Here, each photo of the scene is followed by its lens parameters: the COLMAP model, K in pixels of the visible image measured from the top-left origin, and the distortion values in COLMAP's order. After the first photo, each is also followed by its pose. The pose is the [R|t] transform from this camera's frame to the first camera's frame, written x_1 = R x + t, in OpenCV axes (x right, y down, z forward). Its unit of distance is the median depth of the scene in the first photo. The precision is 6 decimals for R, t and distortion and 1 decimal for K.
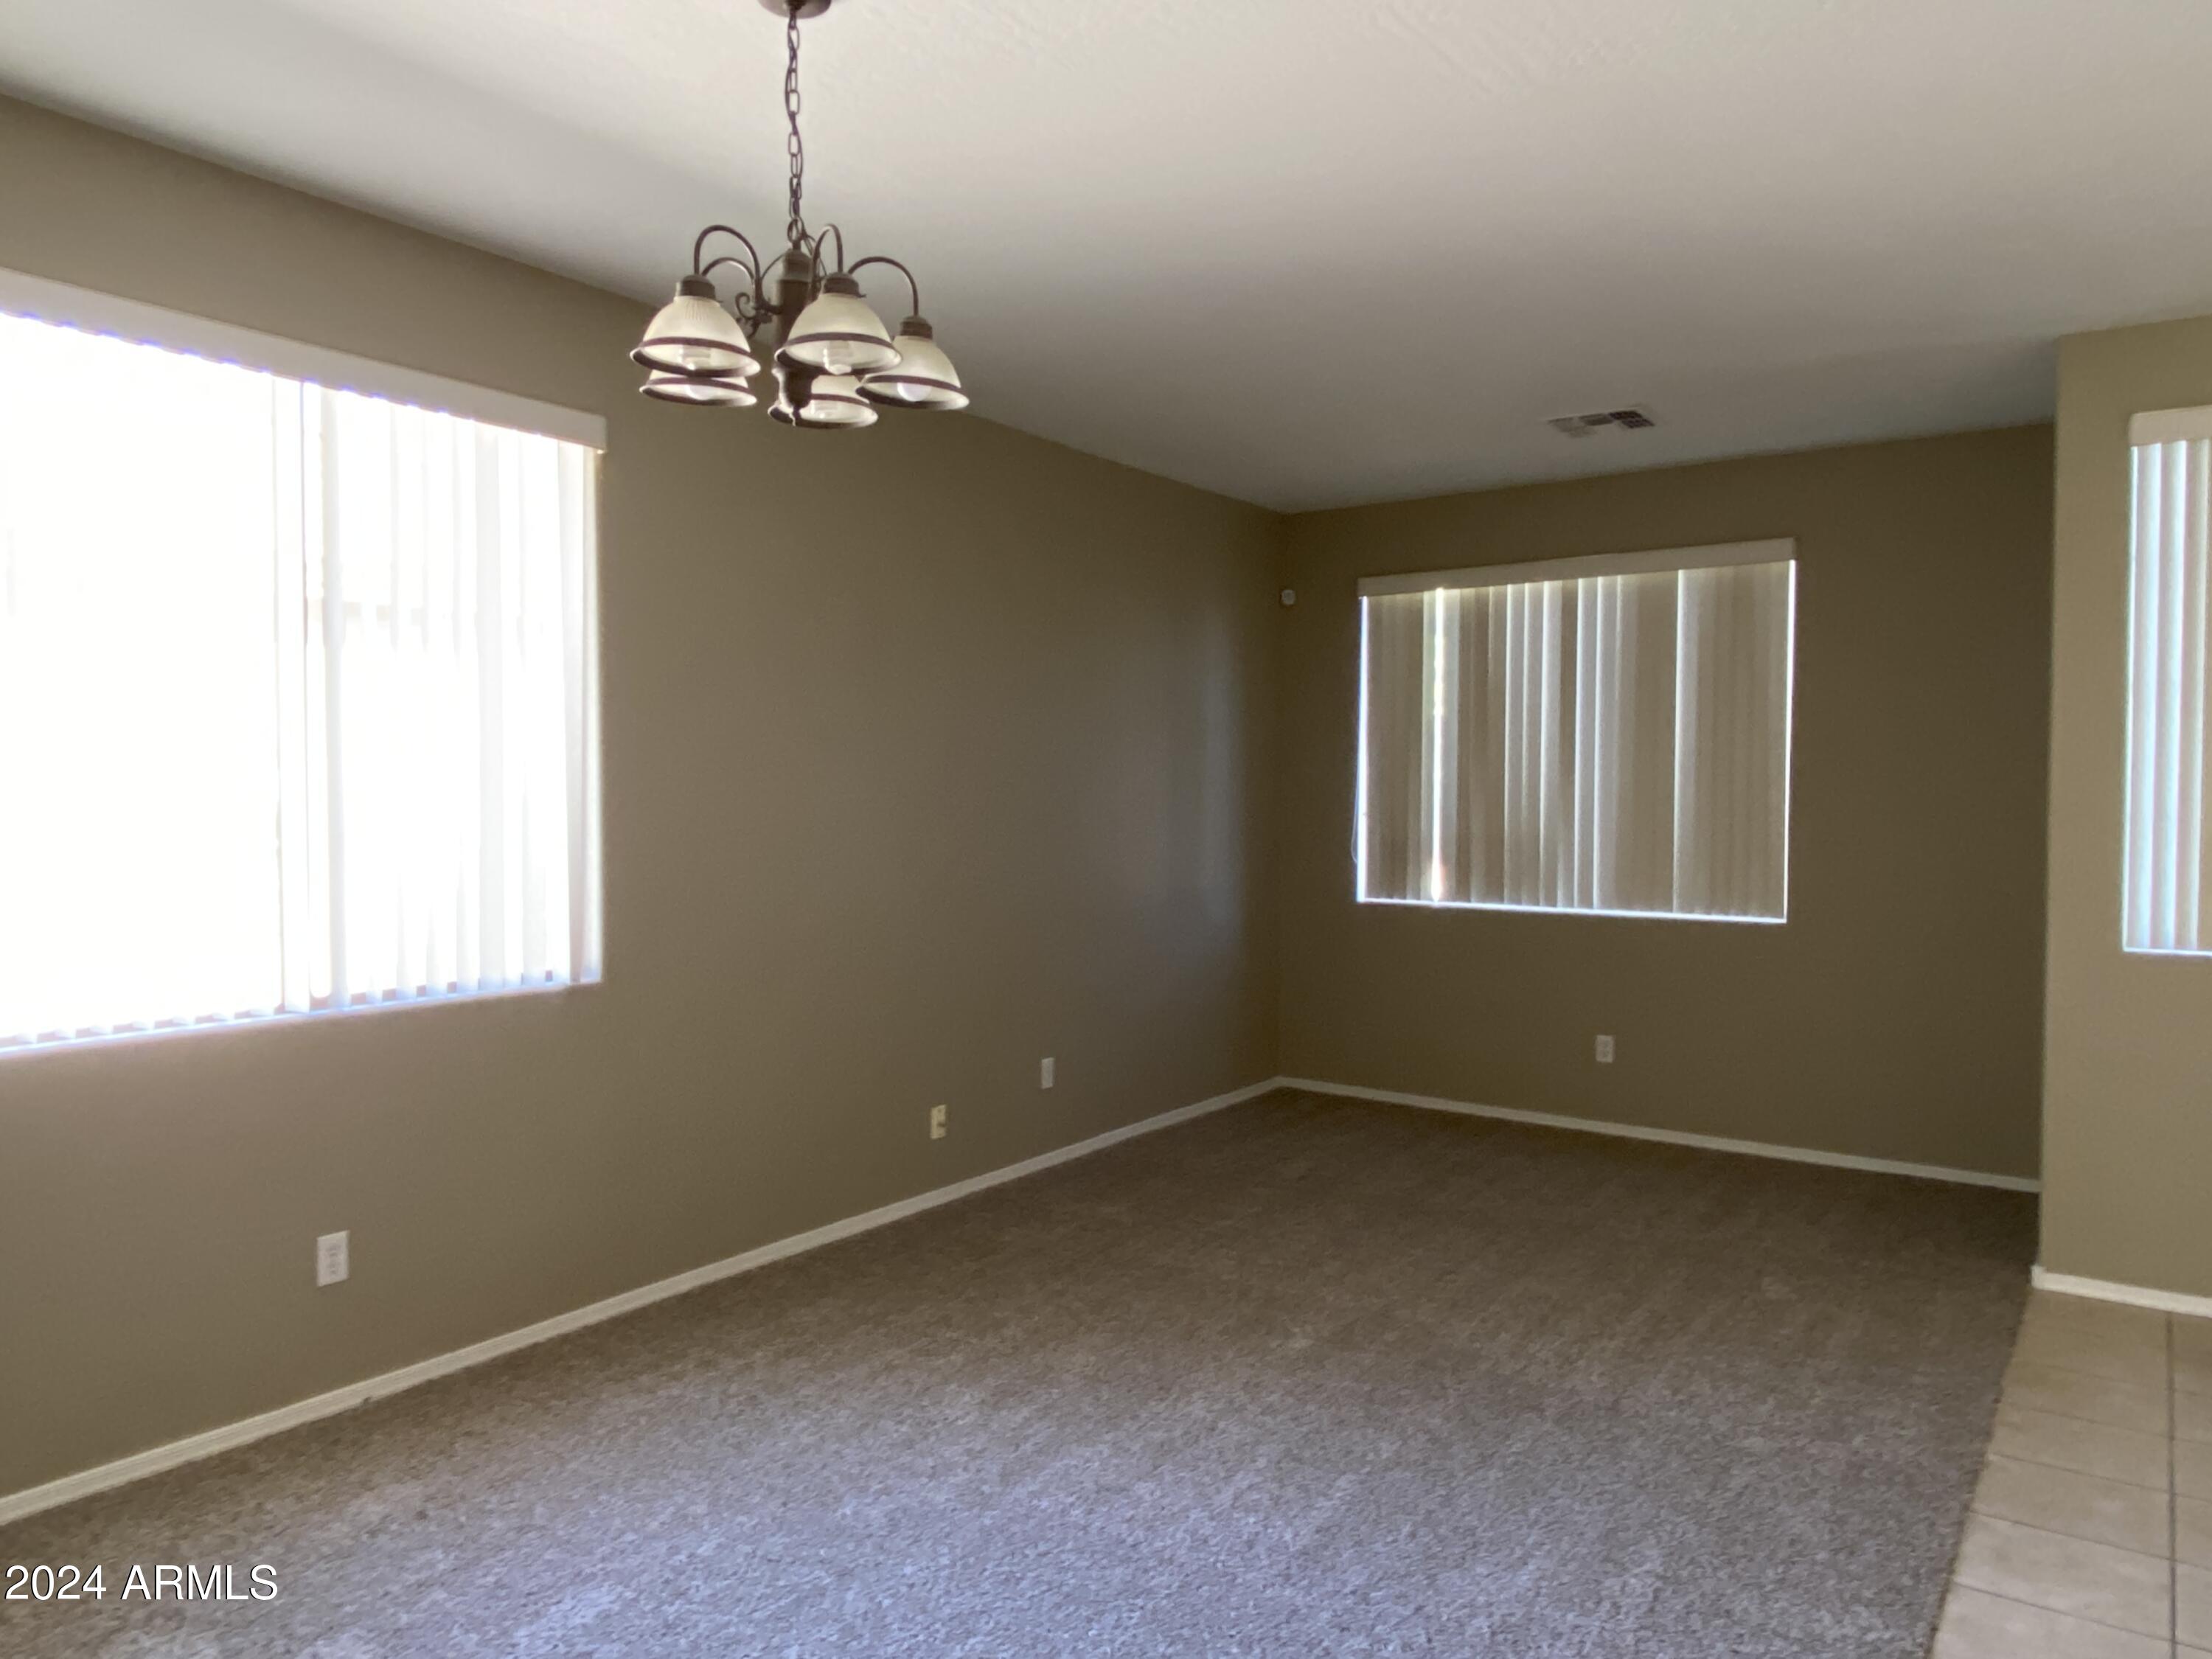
lens RADIAL K [[1505.8, 0, 1091.9], [0, 1505.8, 829.0], [0, 0, 1]] dist [0.005158, 0.000440]
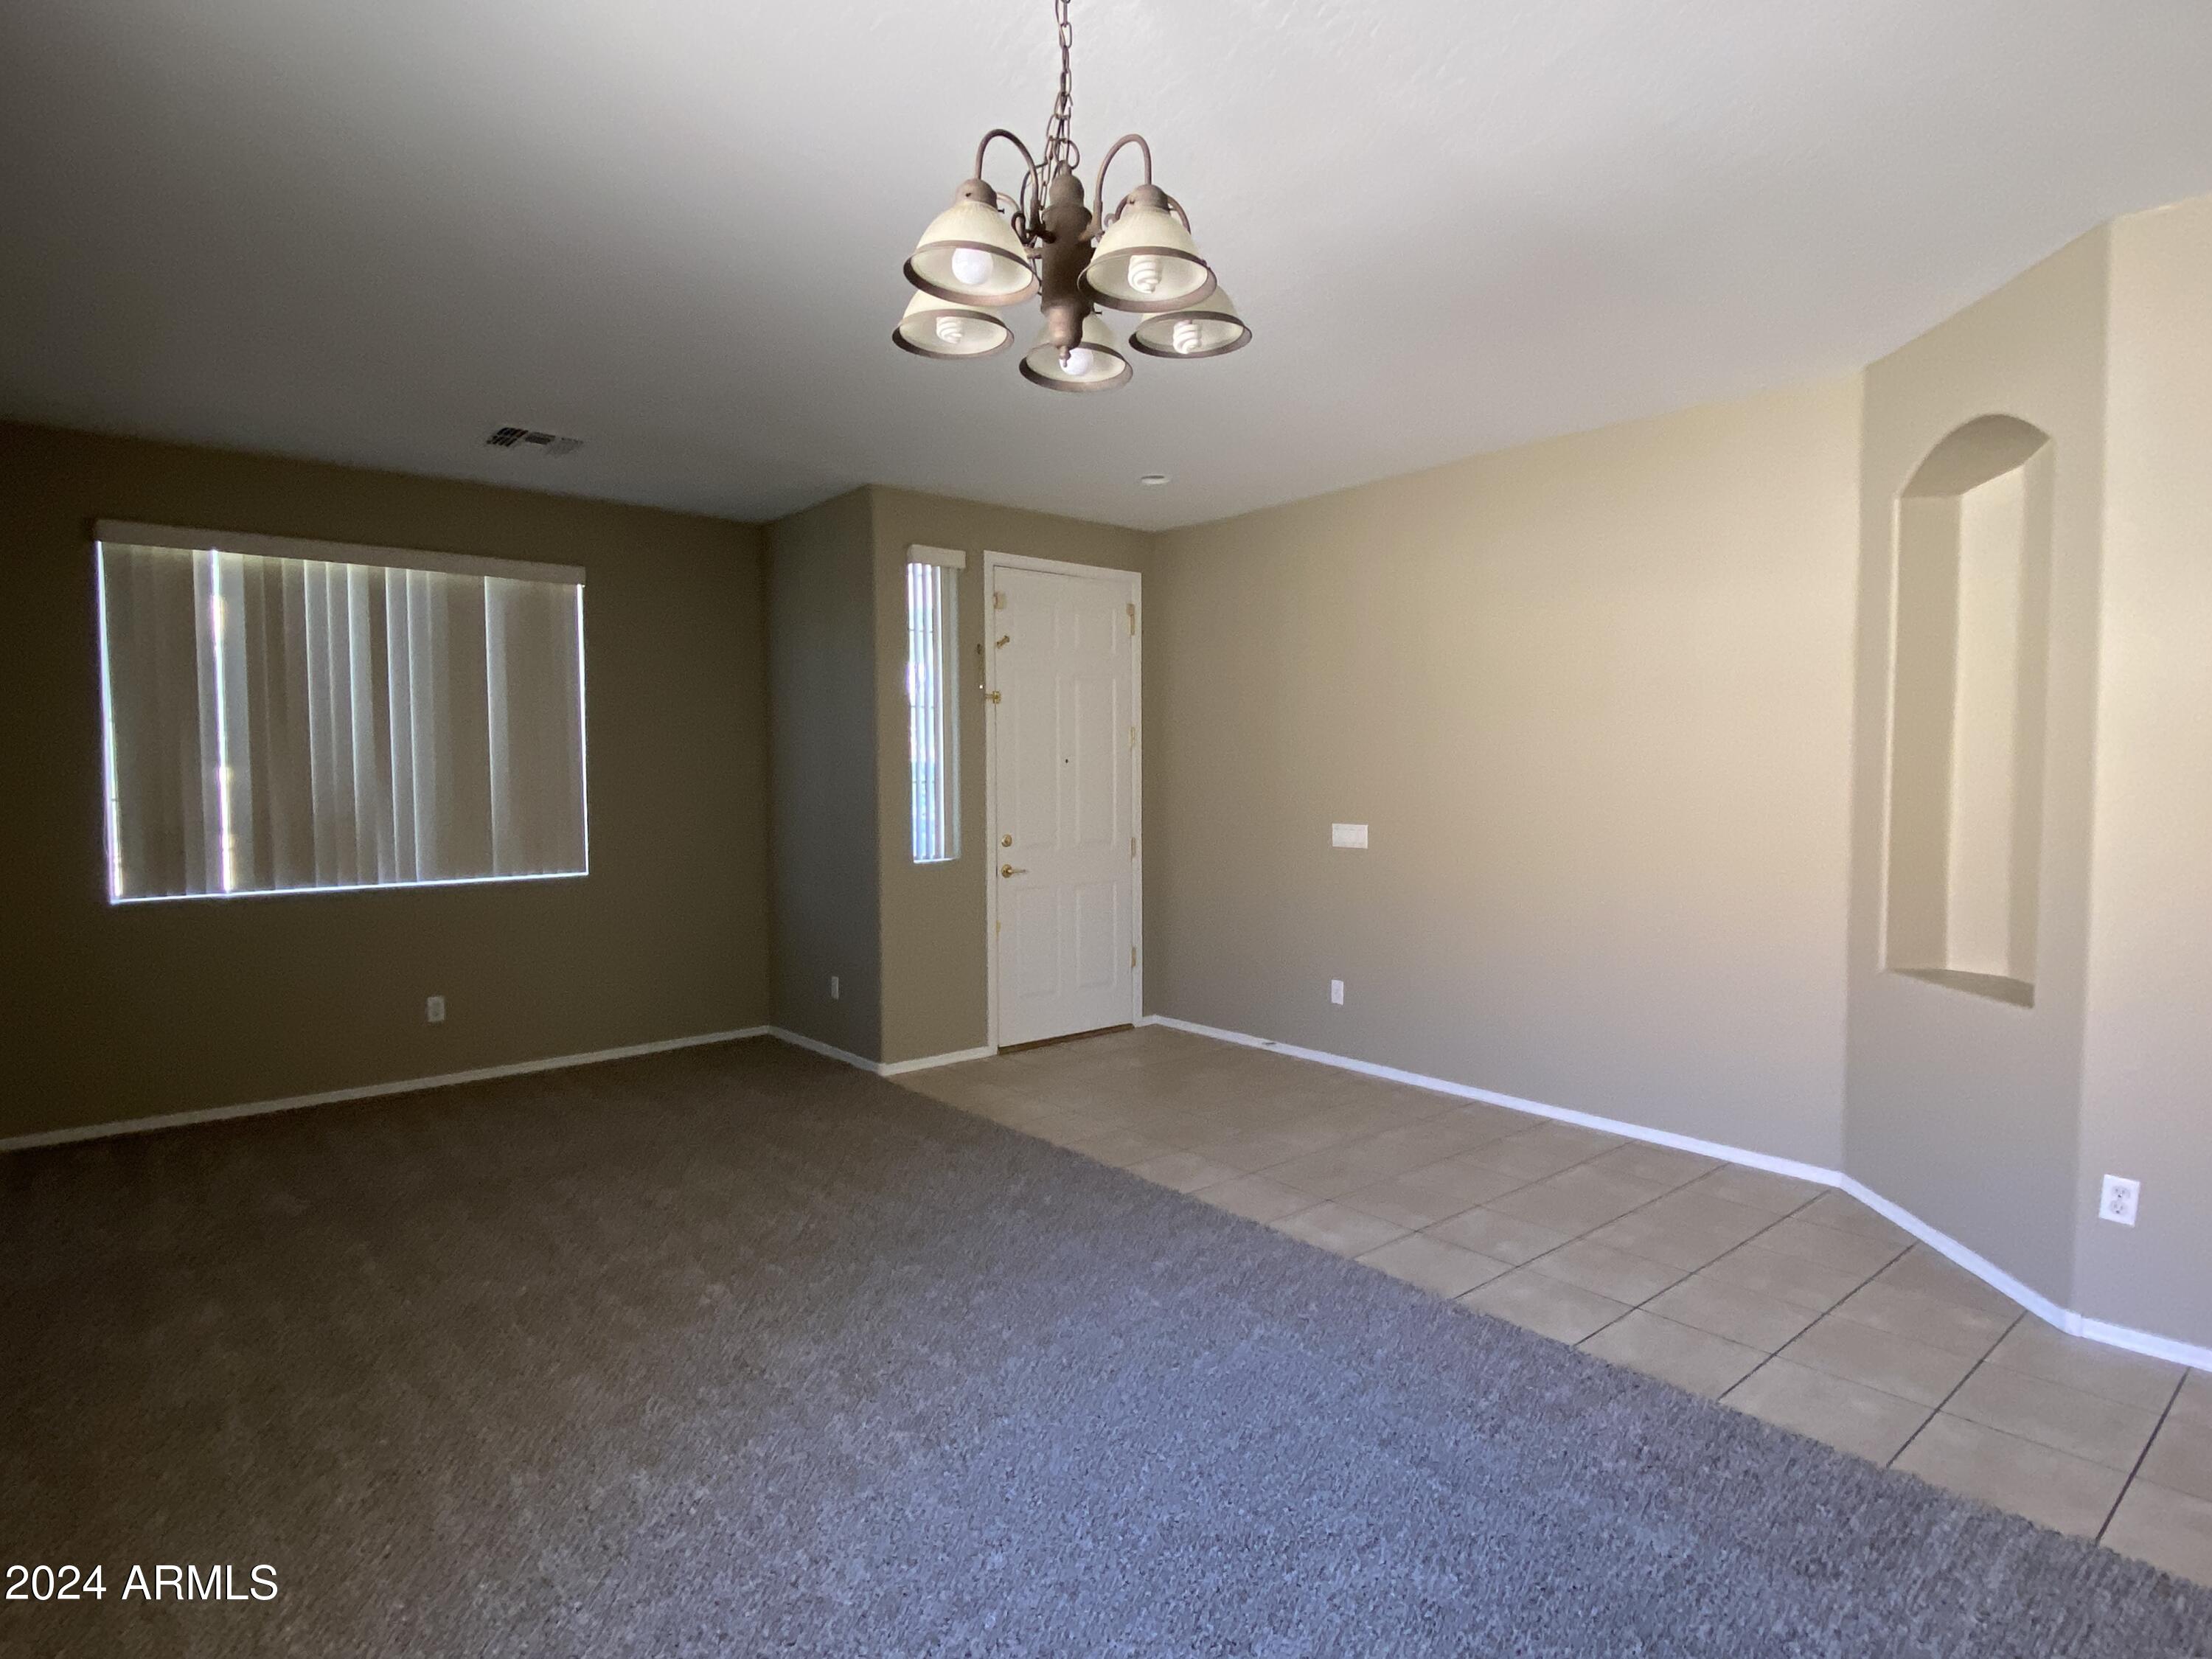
lens RADIAL K [[1175.1, 0, 1092.7], [0, 1175.1, 824.7], [0, 0, 1]] dist [0.070395, -0.067551]
pose [[0.238316, -0.049485, 0.969926, -0.374786], [0.031378, 0.998572, 0.043237, -0.008675], [-0.970681, 0.020130, 0.239528, 0.334958]]
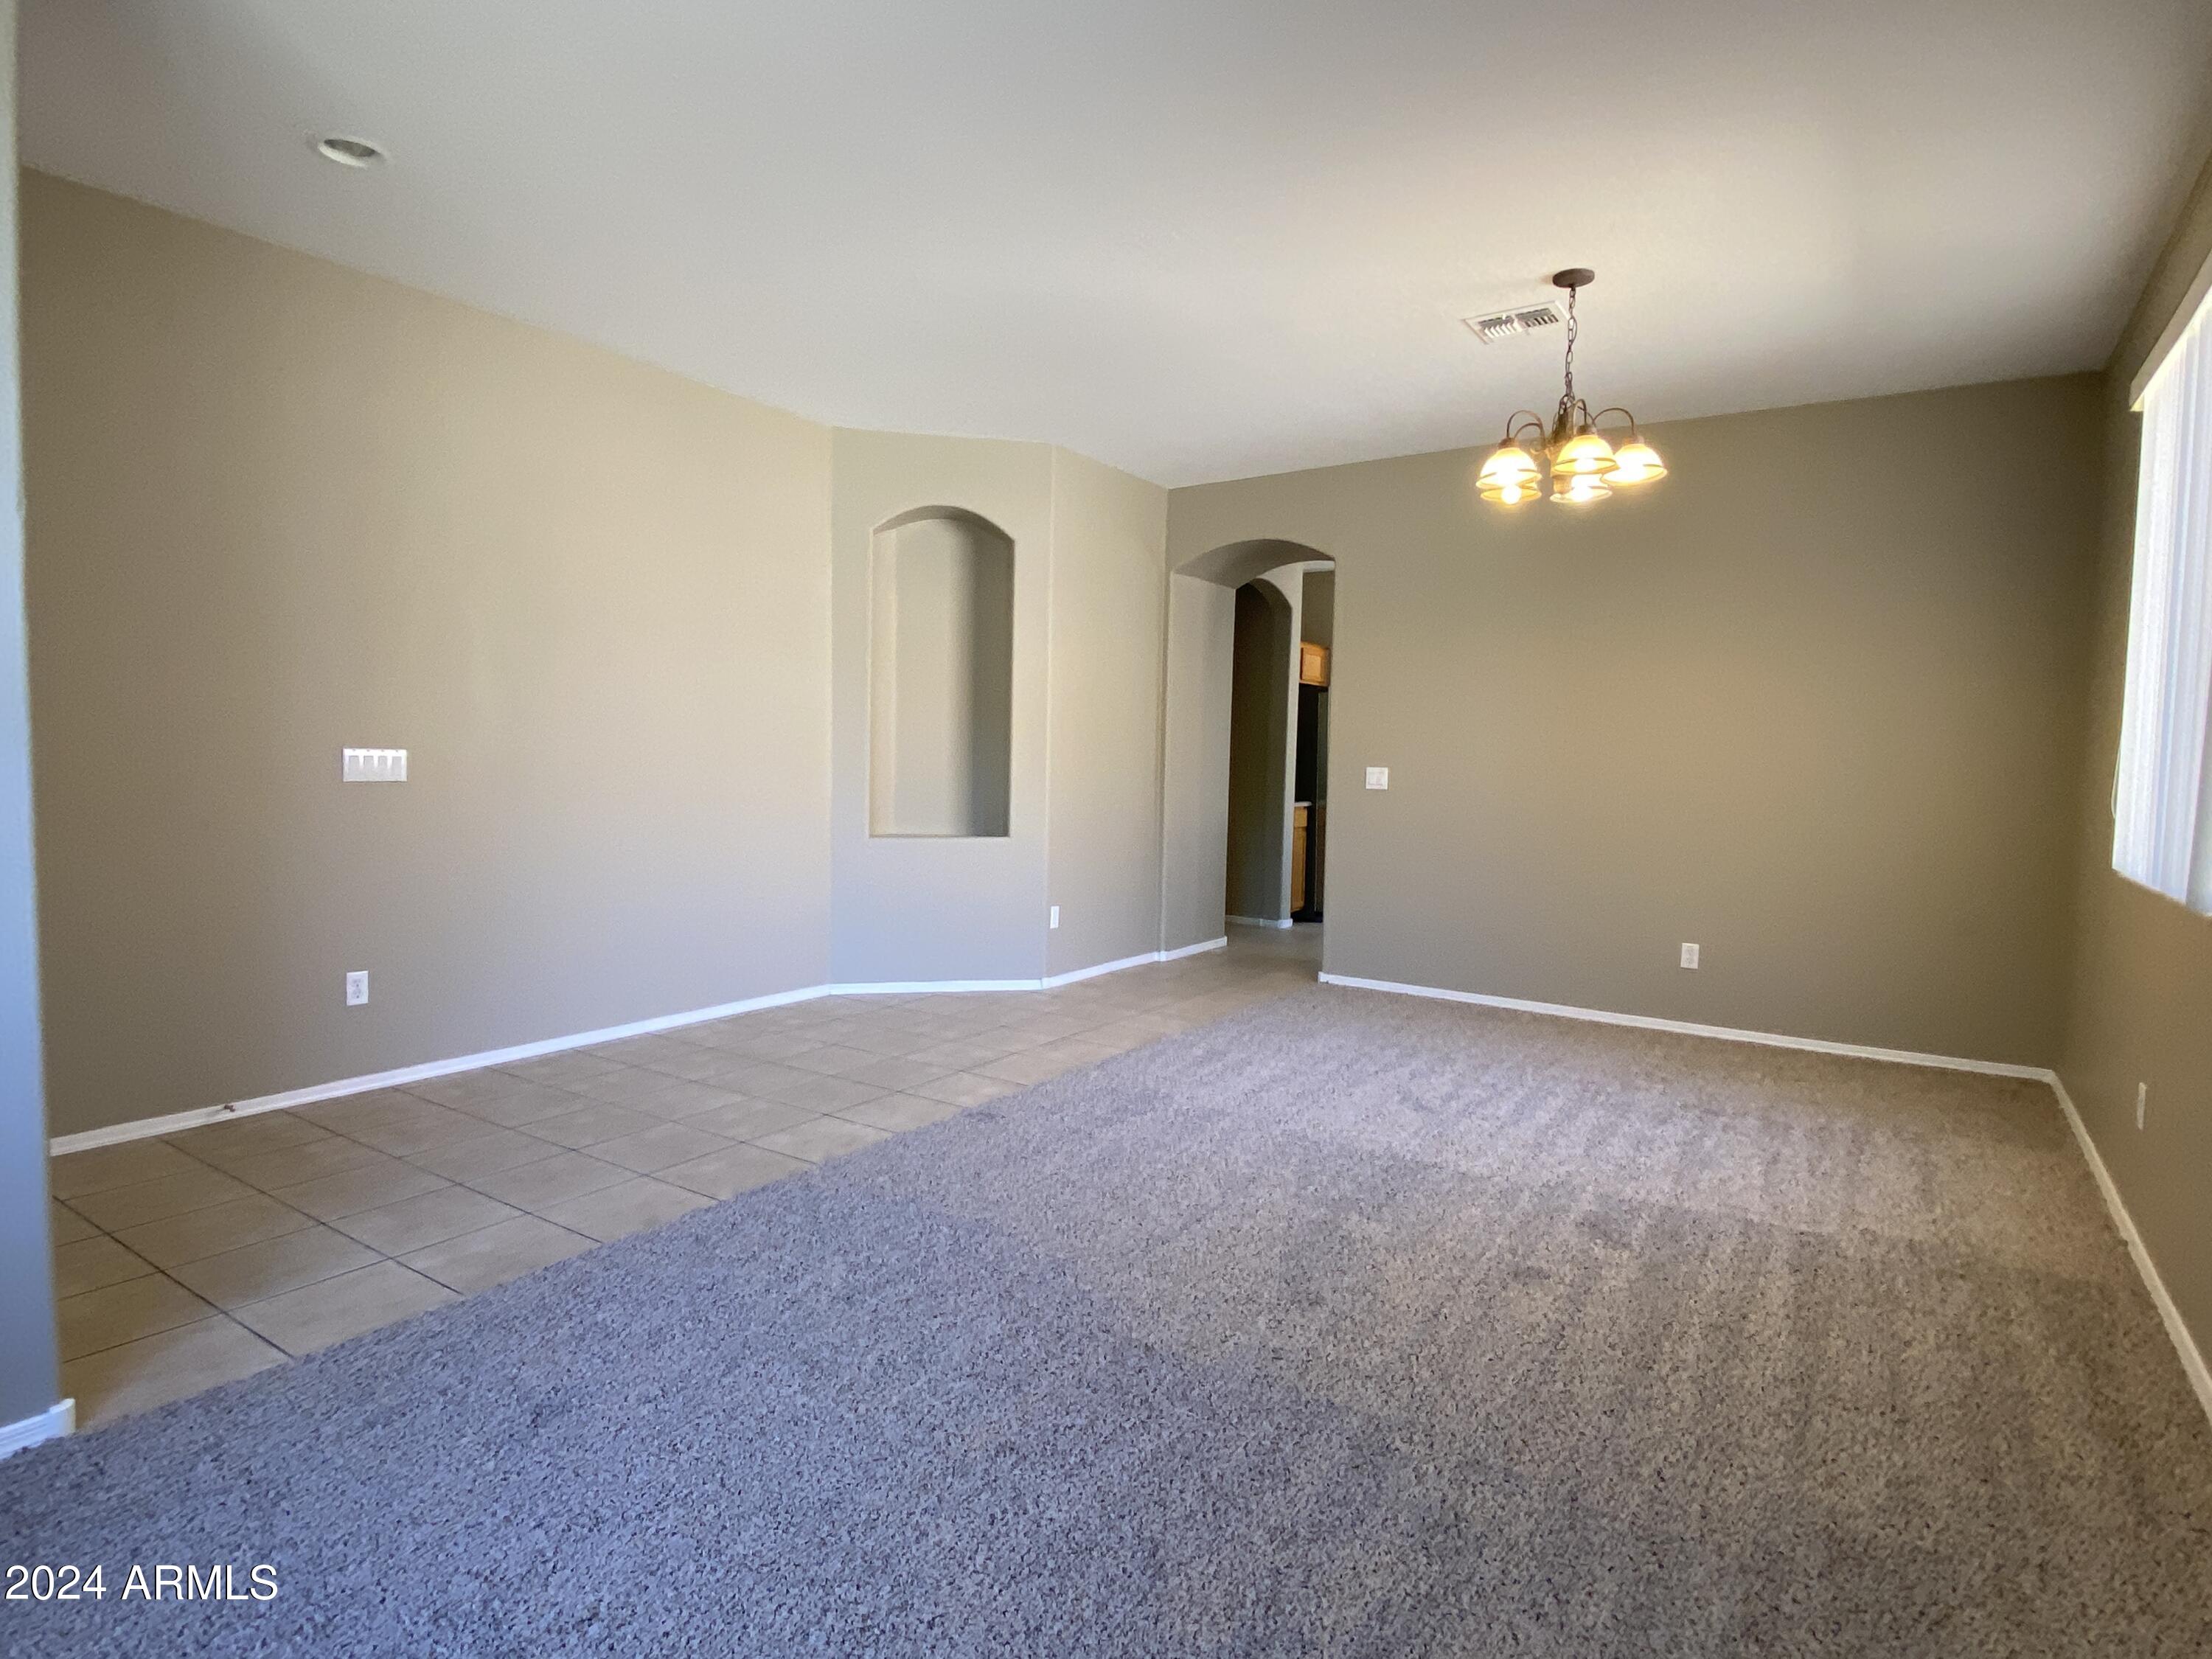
lens RADIAL K [[1175.1, 0, 1092.7], [0, 1175.1, 824.7], [0, 0, 1]] dist [0.070395, -0.067551]
pose [[-0.999326, -0.024319, -0.027506, 0.176222], [-0.026726, 0.995507, 0.090836, 0.008423], [0.025174, 0.091510, -0.995486, 1.029914]]
